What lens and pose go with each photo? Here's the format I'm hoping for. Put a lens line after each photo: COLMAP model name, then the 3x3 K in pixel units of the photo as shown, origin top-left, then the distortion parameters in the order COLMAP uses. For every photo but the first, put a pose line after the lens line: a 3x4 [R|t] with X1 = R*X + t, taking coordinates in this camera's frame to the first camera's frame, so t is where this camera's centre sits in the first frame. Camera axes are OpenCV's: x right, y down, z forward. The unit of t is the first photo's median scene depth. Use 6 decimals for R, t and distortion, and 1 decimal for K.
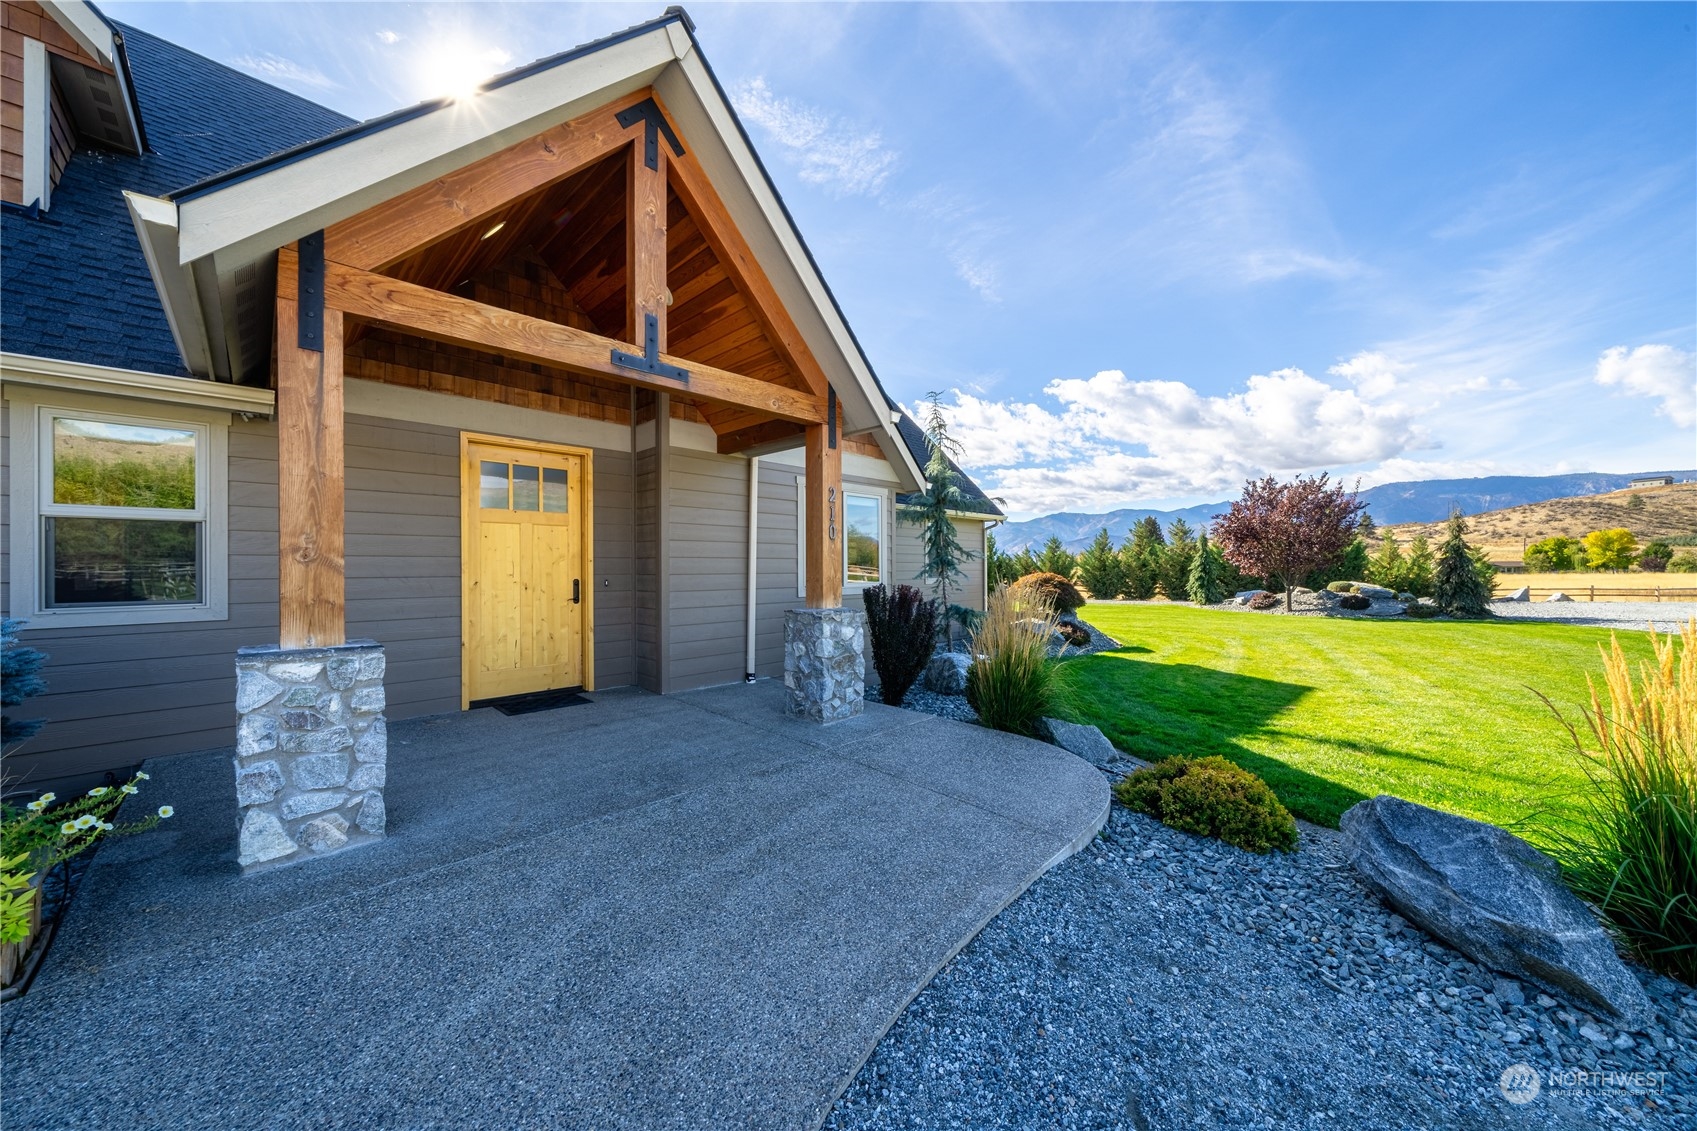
lens RADIAL K [[587.0, 0, 846.0], [0, 587.0, 568.3], [0, 0, 1]] dist [0.001026, 0.000023]
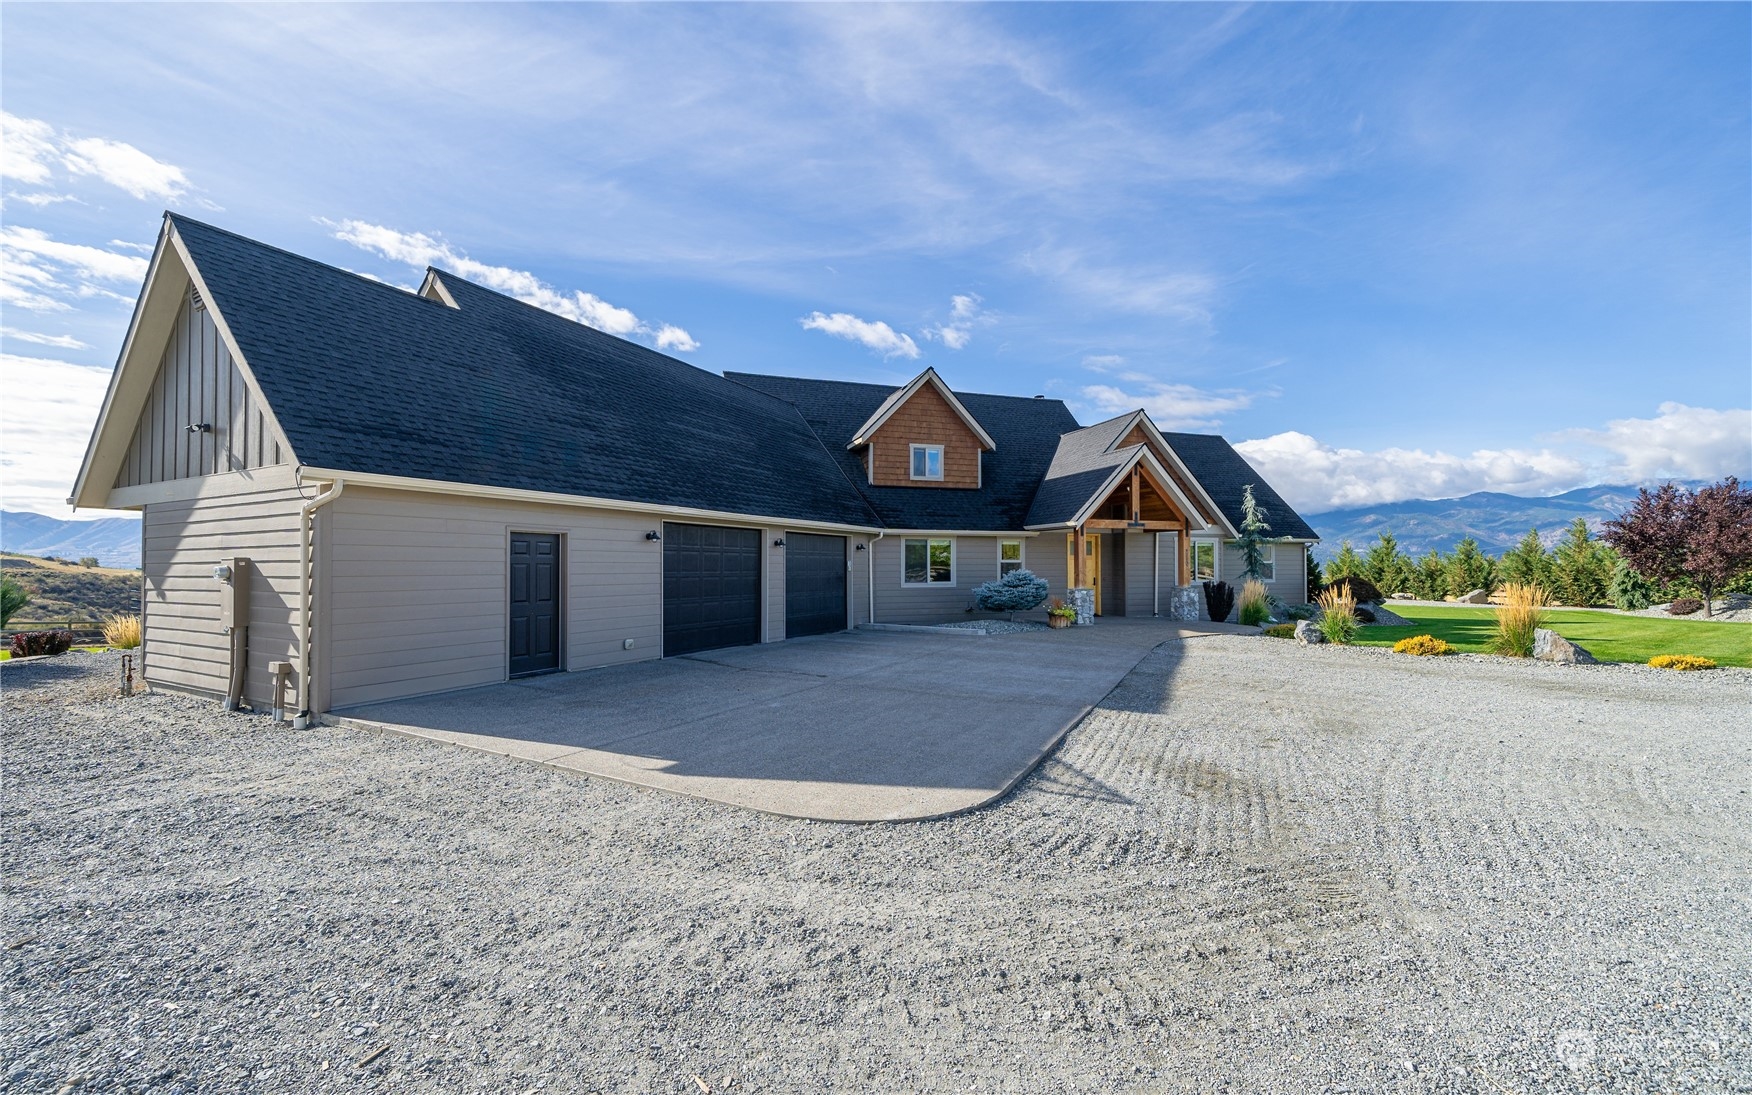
lens RADIAL K [[688.0, 0, 882.3], [0, 688.0, 563.6], [0, 0, 1]] dist [0.000104, 0.000031]
pose [[0.888355, -0.003323, -0.459144, 0.220611], [-0.000728, 0.999962, -0.008647, -0.024078], [0.459156, 0.008015, 0.888320, -3.058039]]
